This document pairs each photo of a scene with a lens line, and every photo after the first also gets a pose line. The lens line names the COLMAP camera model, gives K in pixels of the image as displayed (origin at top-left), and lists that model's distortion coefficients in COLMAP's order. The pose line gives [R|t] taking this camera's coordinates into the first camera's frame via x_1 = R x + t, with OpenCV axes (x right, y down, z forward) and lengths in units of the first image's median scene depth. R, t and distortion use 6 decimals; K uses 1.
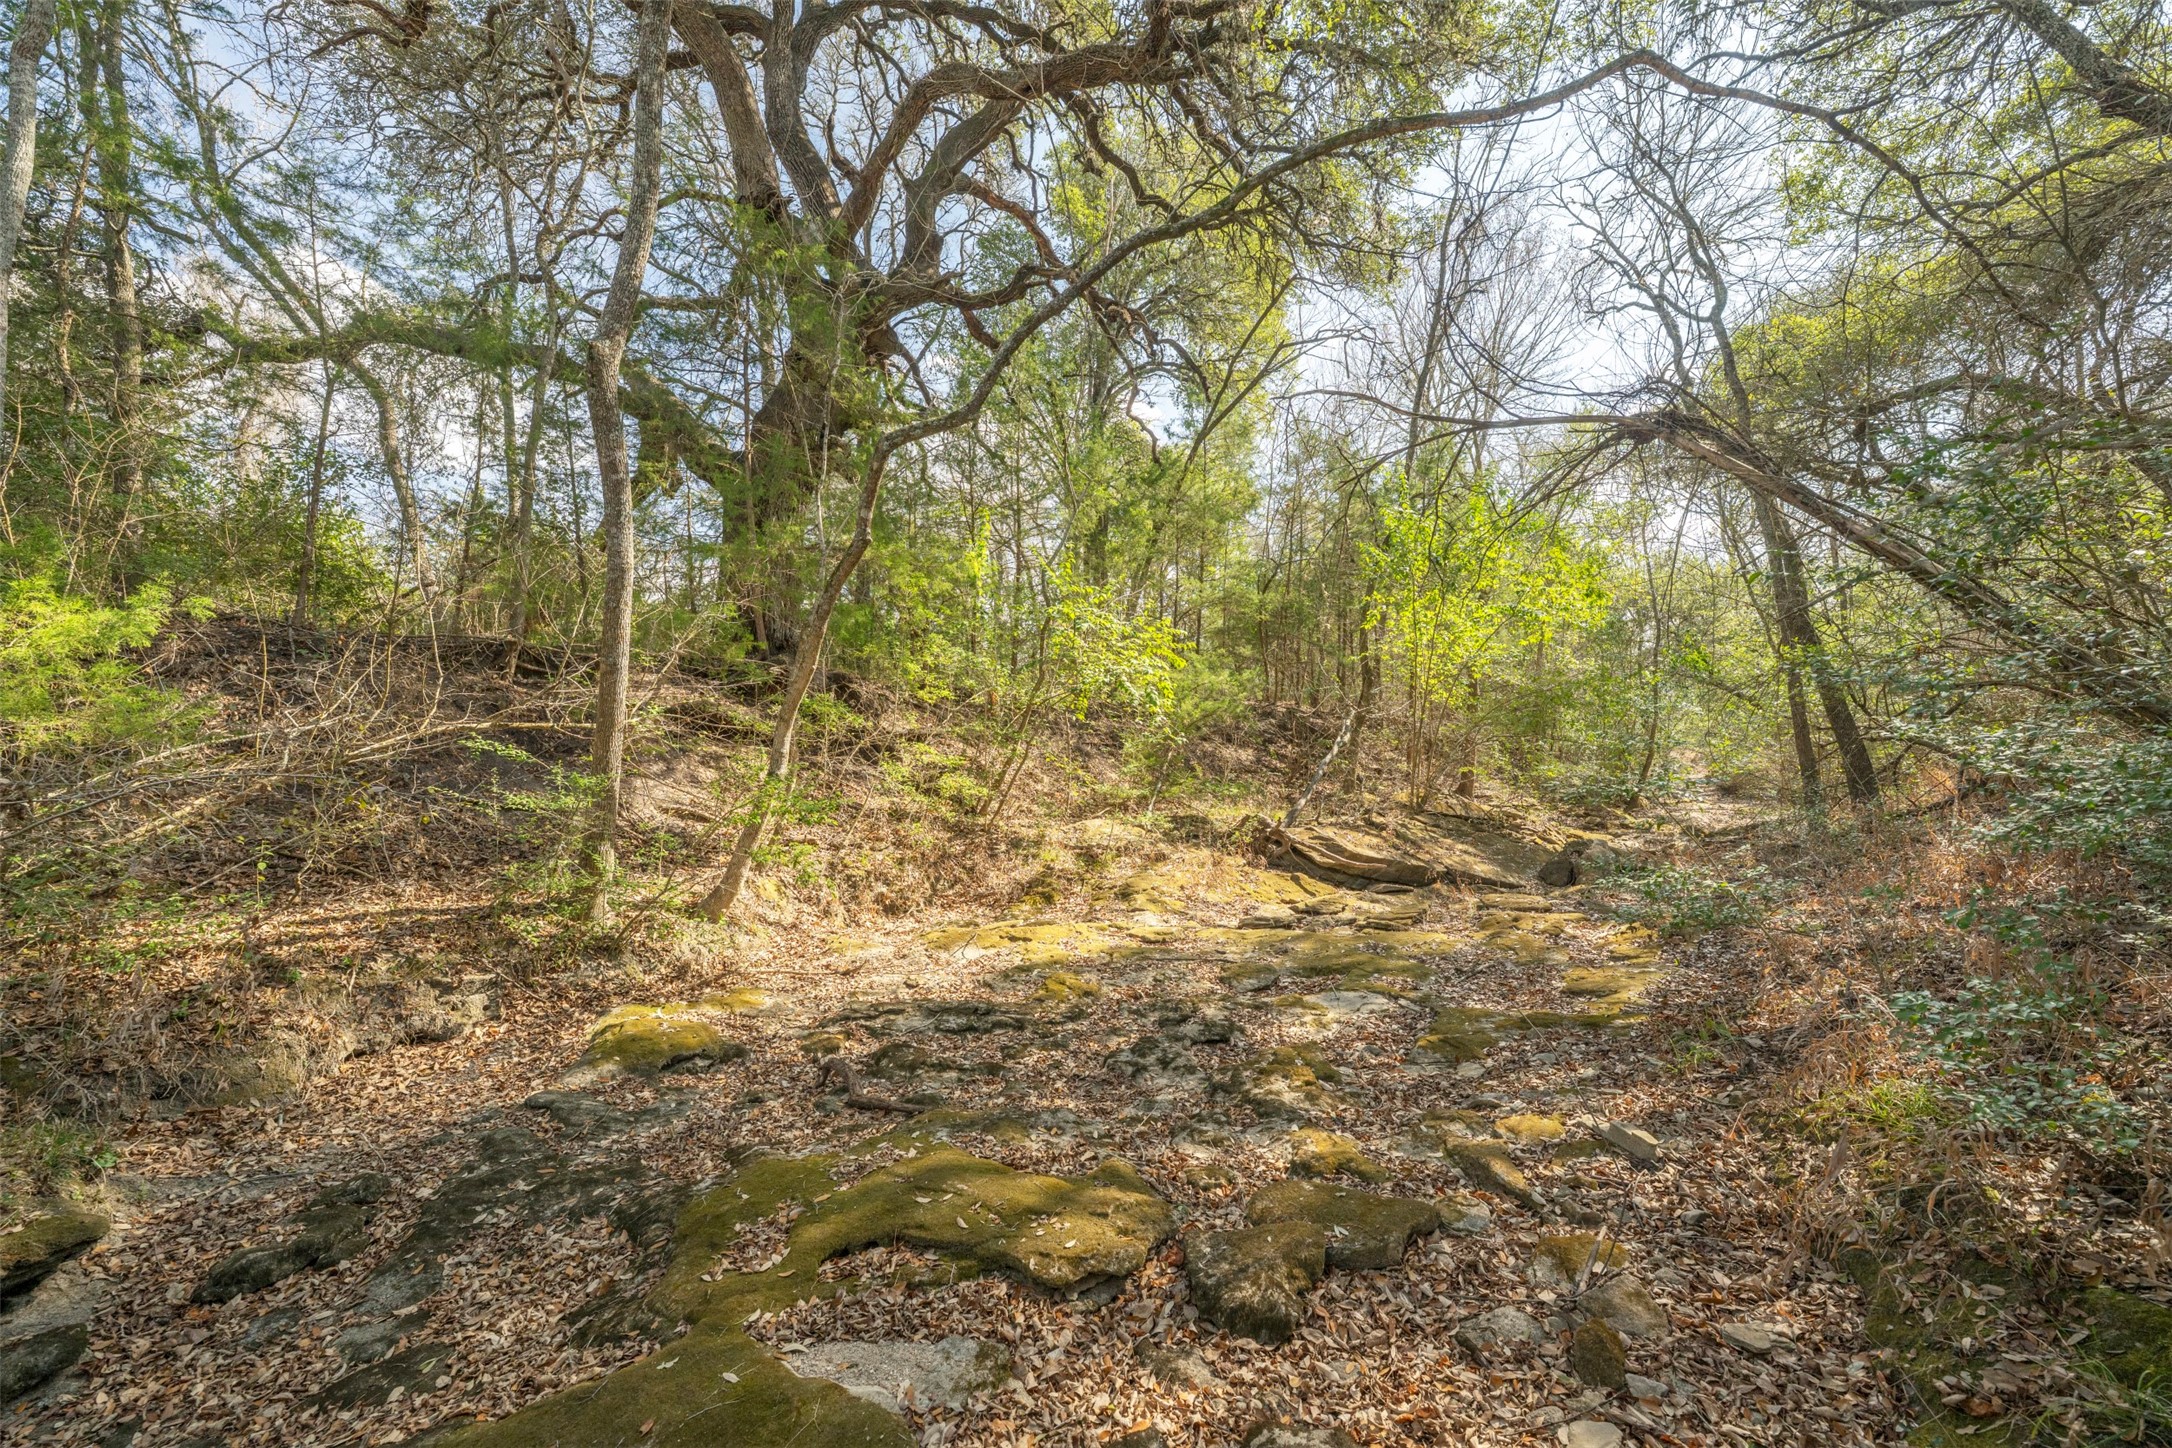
lens RADIAL K [[855.8, 0, 1090.5], [0, 855.8, 720.2], [0, 0, 1]] dist [-0.000993, 0.000257]
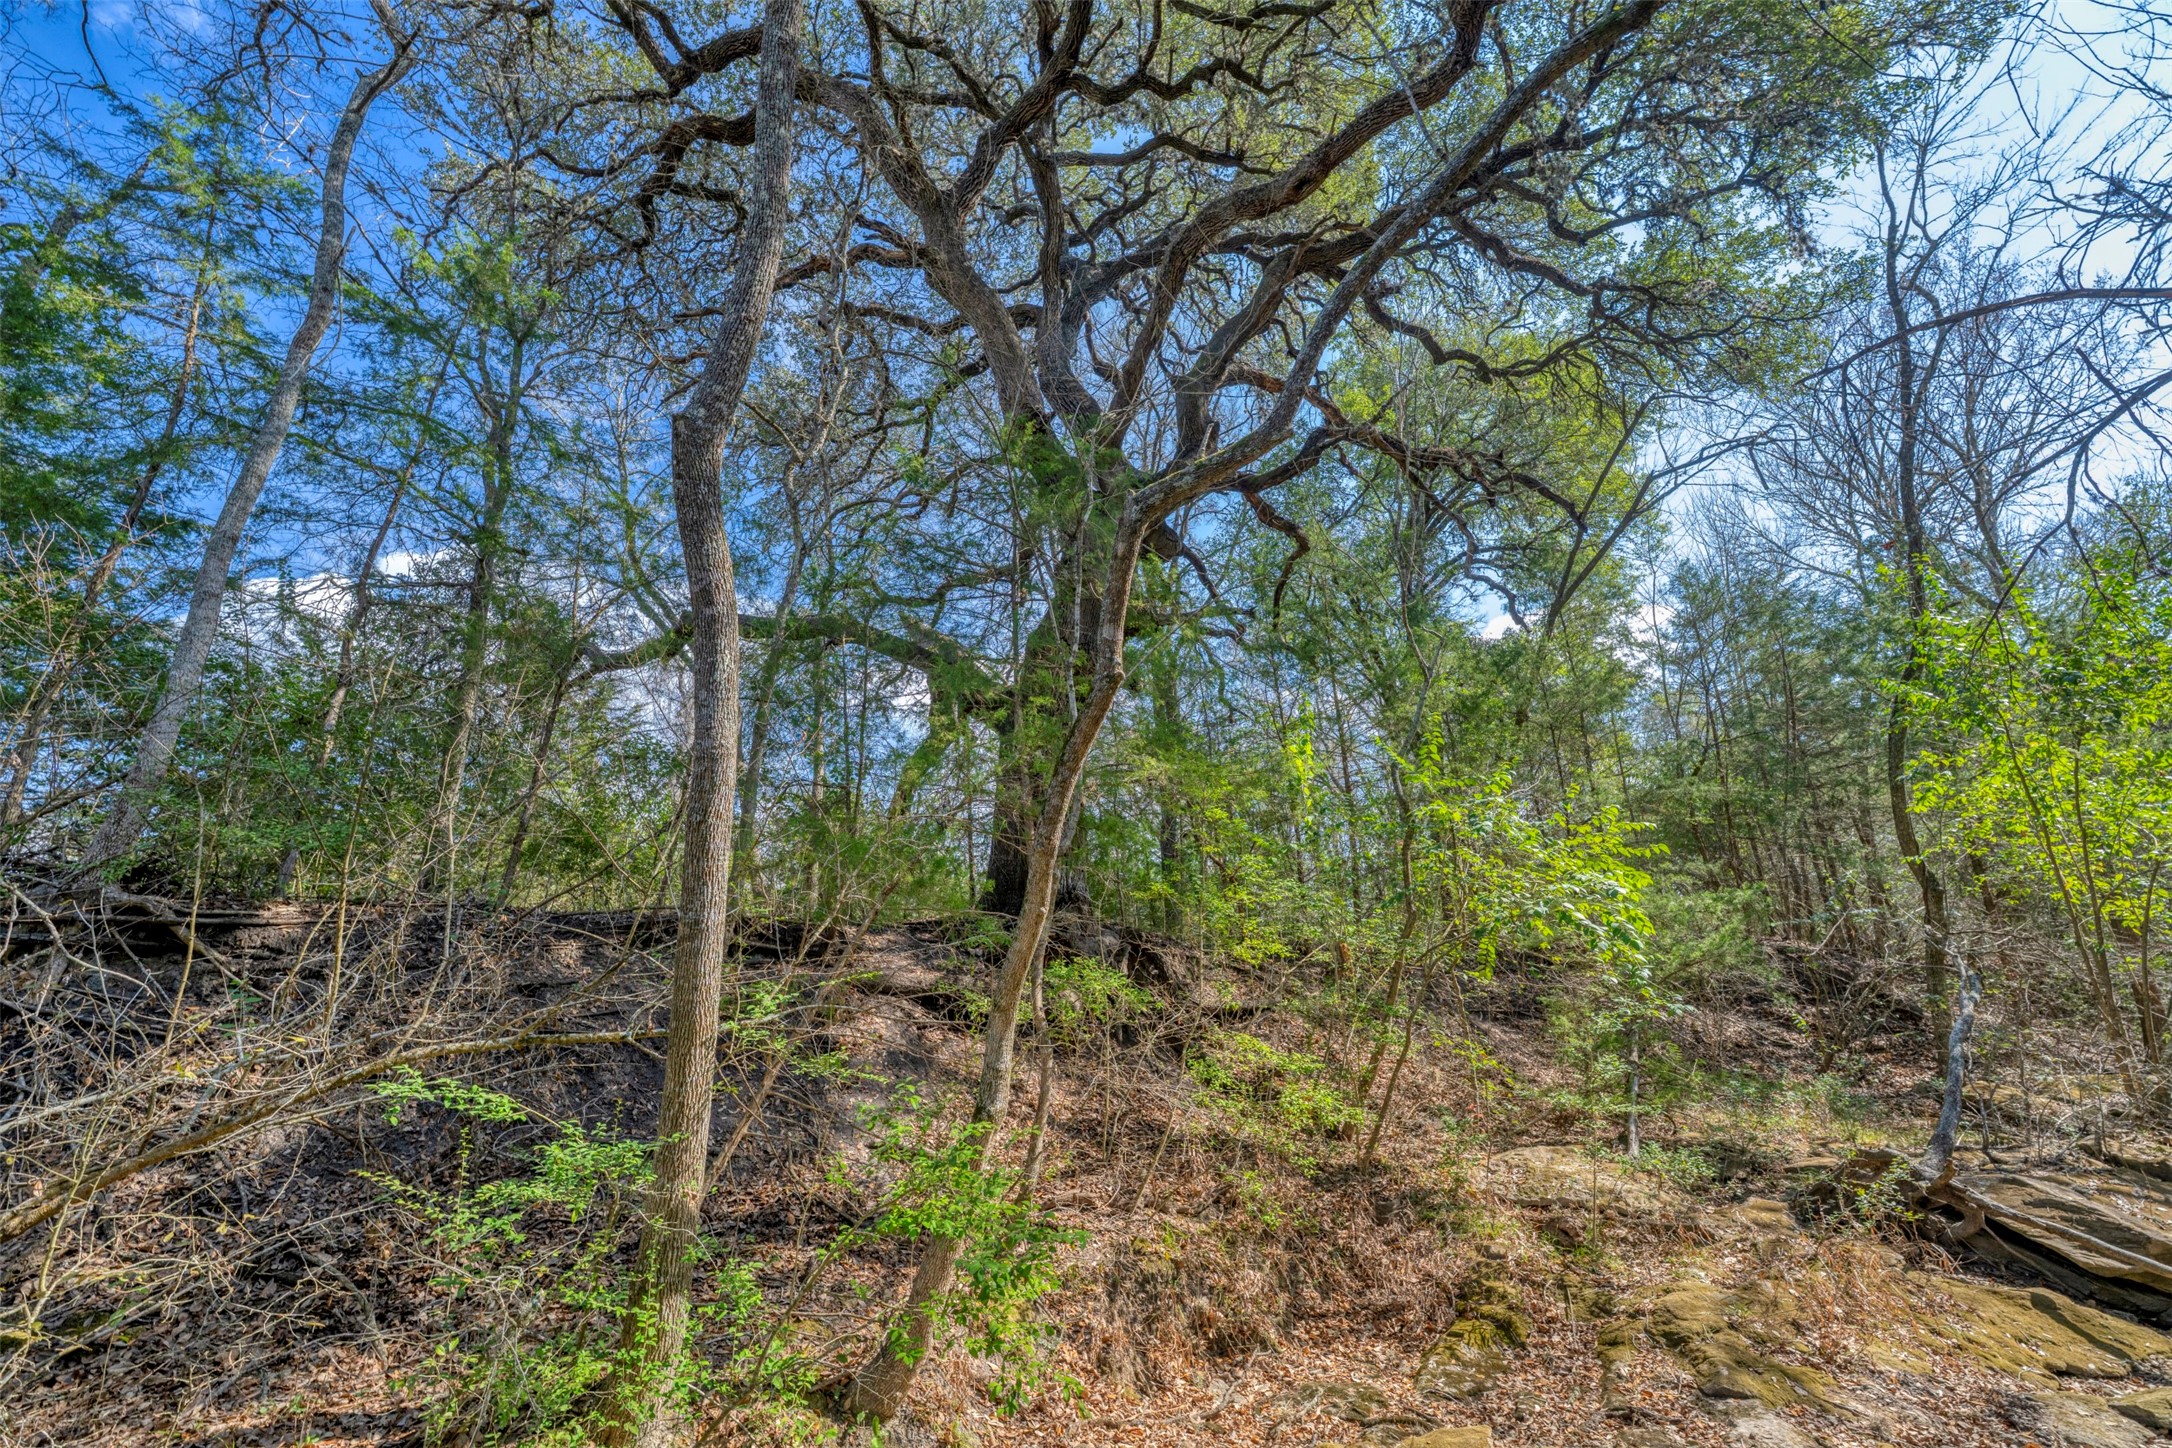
lens RADIAL K [[855.8, 0, 1091.7], [0, 855.8, 731.7], [0, 0, 1]] dist [-0.000993, 0.000257]
pose [[0.931654, -0.141173, -0.334799, -0.050474], [0.041549, 0.956782, -0.287822, -0.006747], [0.360962, 0.254240, 0.897256, 0.277825]]
